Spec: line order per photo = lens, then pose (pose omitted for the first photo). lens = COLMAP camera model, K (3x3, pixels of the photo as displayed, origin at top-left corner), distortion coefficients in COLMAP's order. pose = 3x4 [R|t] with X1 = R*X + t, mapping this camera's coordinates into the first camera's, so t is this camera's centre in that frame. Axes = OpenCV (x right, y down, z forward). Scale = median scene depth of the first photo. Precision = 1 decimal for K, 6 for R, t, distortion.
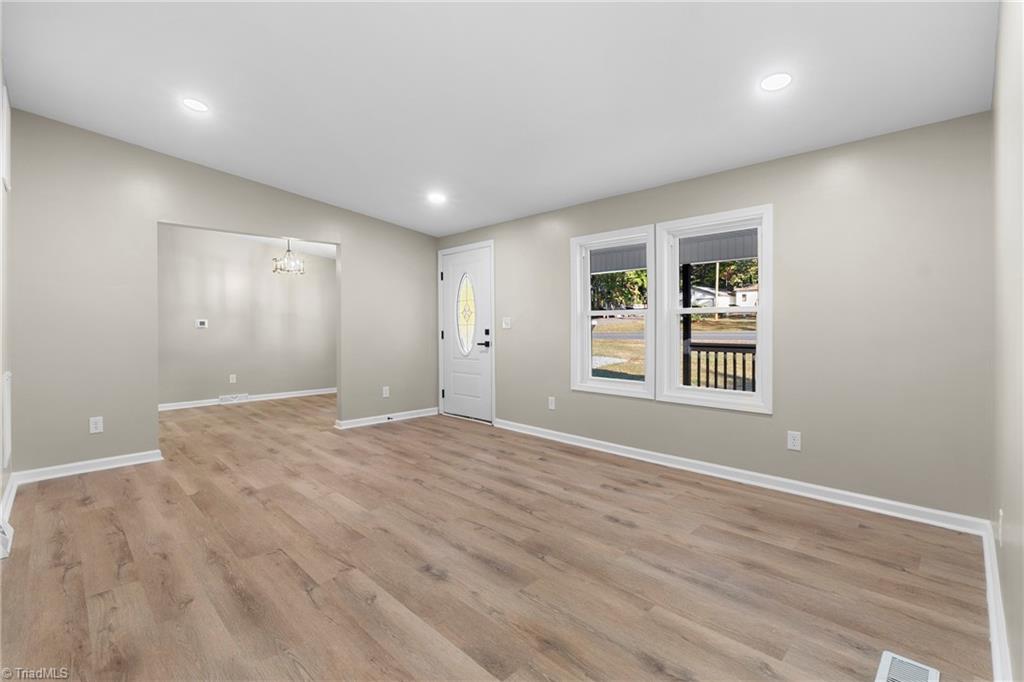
lens RADIAL K [[459.1, 0, 463.7], [0, 459.1, 326.1], [0, 0, 1]] dist [-0.008666, -0.000876]
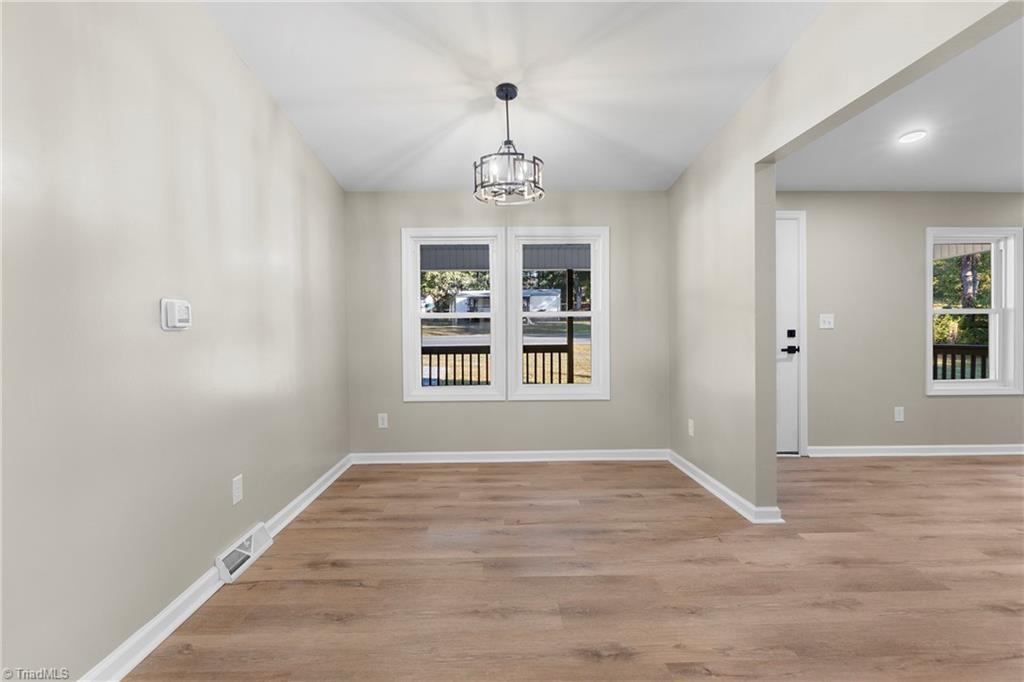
lens RADIAL K [[459.1, 0, 509.7], [0, 459.1, 333.5], [0, 0, 1]] dist [-0.008666, -0.000876]
pose [[0.658824, -0.010722, 0.752221, -1.447070], [0.007020, 0.999943, 0.008104, 0.006562], [-0.752264, -0.000058, 0.658862, 1.523573]]
